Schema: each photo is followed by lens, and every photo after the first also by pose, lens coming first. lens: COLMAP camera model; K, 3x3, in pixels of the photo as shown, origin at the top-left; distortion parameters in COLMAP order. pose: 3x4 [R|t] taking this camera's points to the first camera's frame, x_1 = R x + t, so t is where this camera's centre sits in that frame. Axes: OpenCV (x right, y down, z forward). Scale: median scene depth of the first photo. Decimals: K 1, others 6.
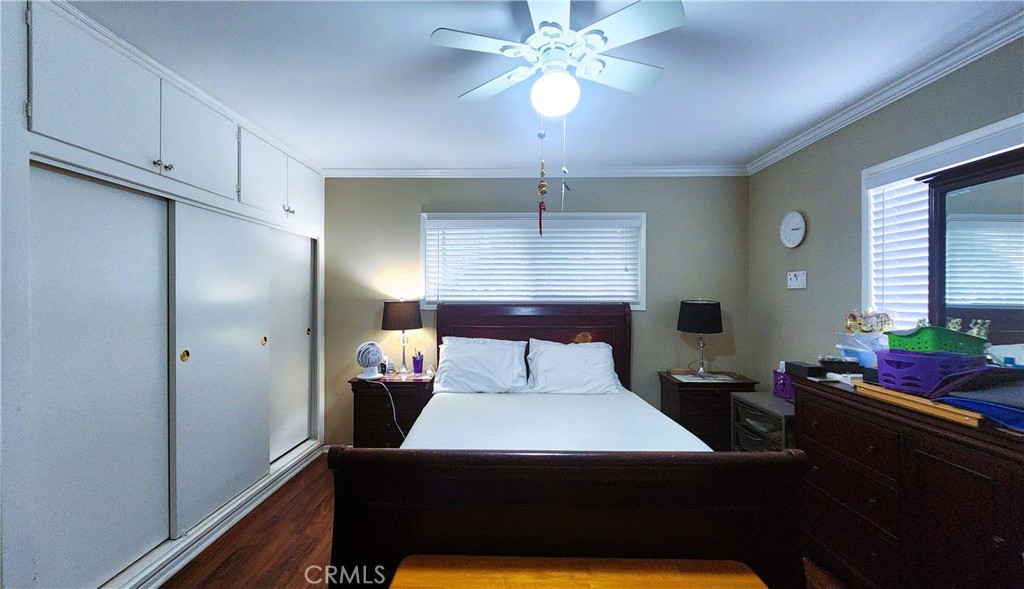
lens RADIAL K [[428.7, 0, 501.6], [0, 428.7, 293.3], [0, 0, 1]] dist [0.001223, 0.000234]
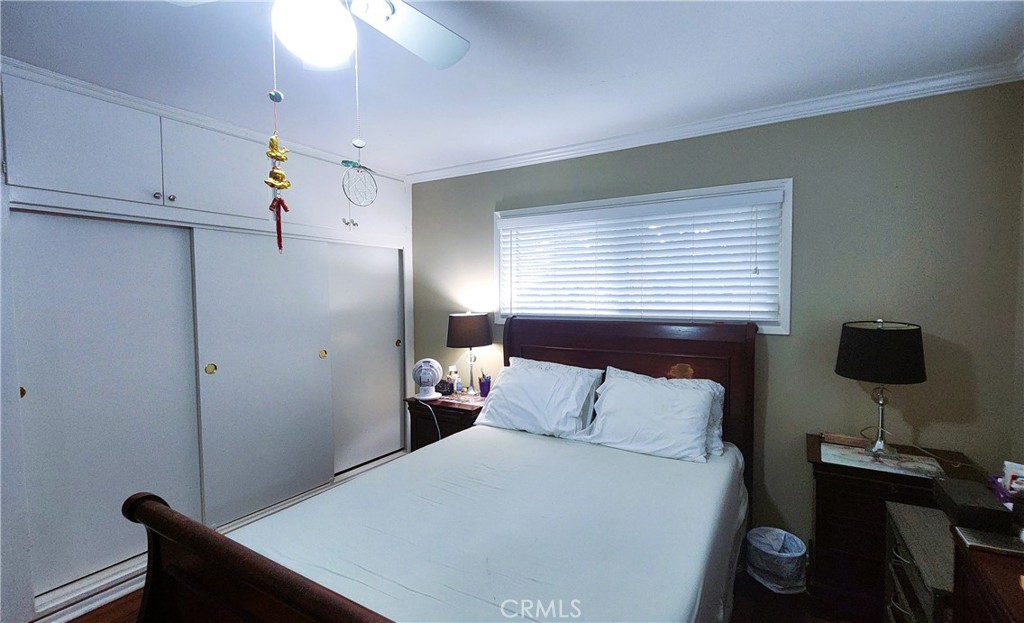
lens RADIAL K [[452.1, 0, 530.2], [0, 452.1, 313.5], [0, 0, 1]] dist [0.003921, 0.000676]
pose [[0.876024, 0.014916, -0.482037, 0.345334], [0.009064, 0.998836, 0.047380, -0.028606], [0.482182, -0.045875, 0.874869, 0.251194]]
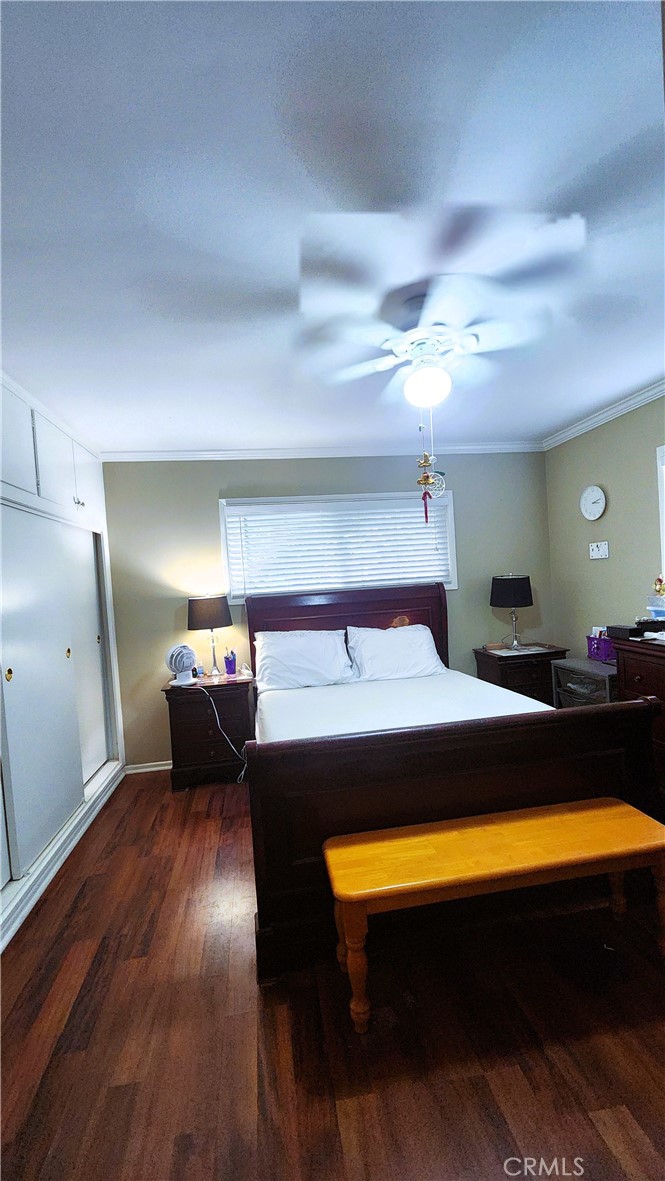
lens RADIAL K [[485.3, 0, 330.0], [0, 485.3, 592.5], [0, 0, 1]] dist [0.001406, -0.000452]
pose [[0.982223, -0.069925, 0.174206, -0.163099], [0.065613, 0.997382, 0.030397, -0.006616], [-0.175876, -0.018427, 0.984240, -0.062156]]
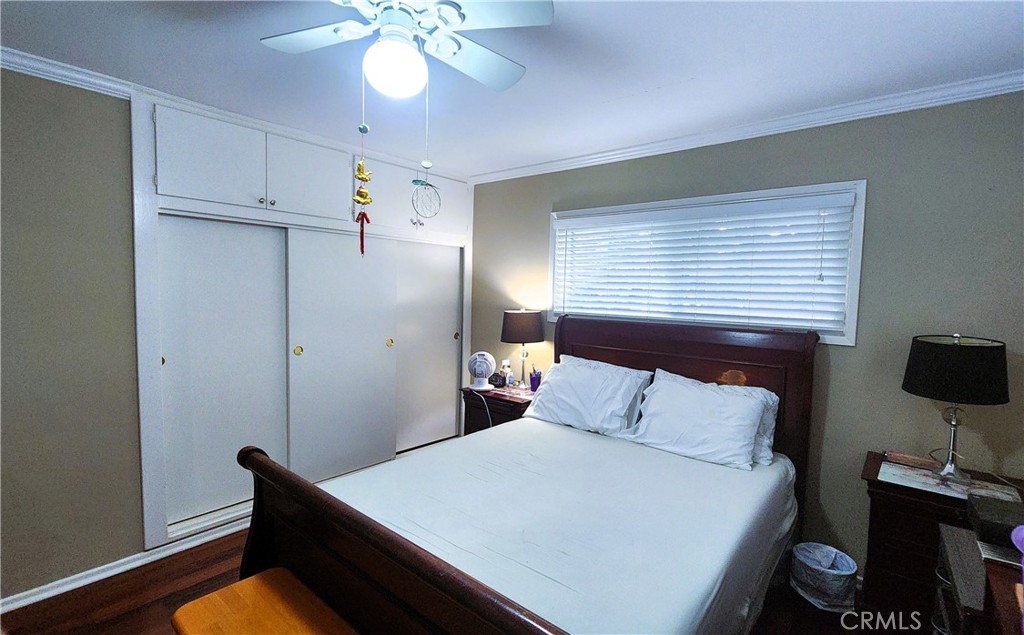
lens RADIAL K [[463.5, 0, 513.5], [0, 463.5, 318.7], [0, 0, 1]] dist [0.004240, 0.000435]
pose [[0.782403, 0.056855, -0.620172, 0.388839], [-0.020438, 0.997632, 0.065675, -0.033317], [0.622438, -0.038709, 0.781712, 0.214154]]
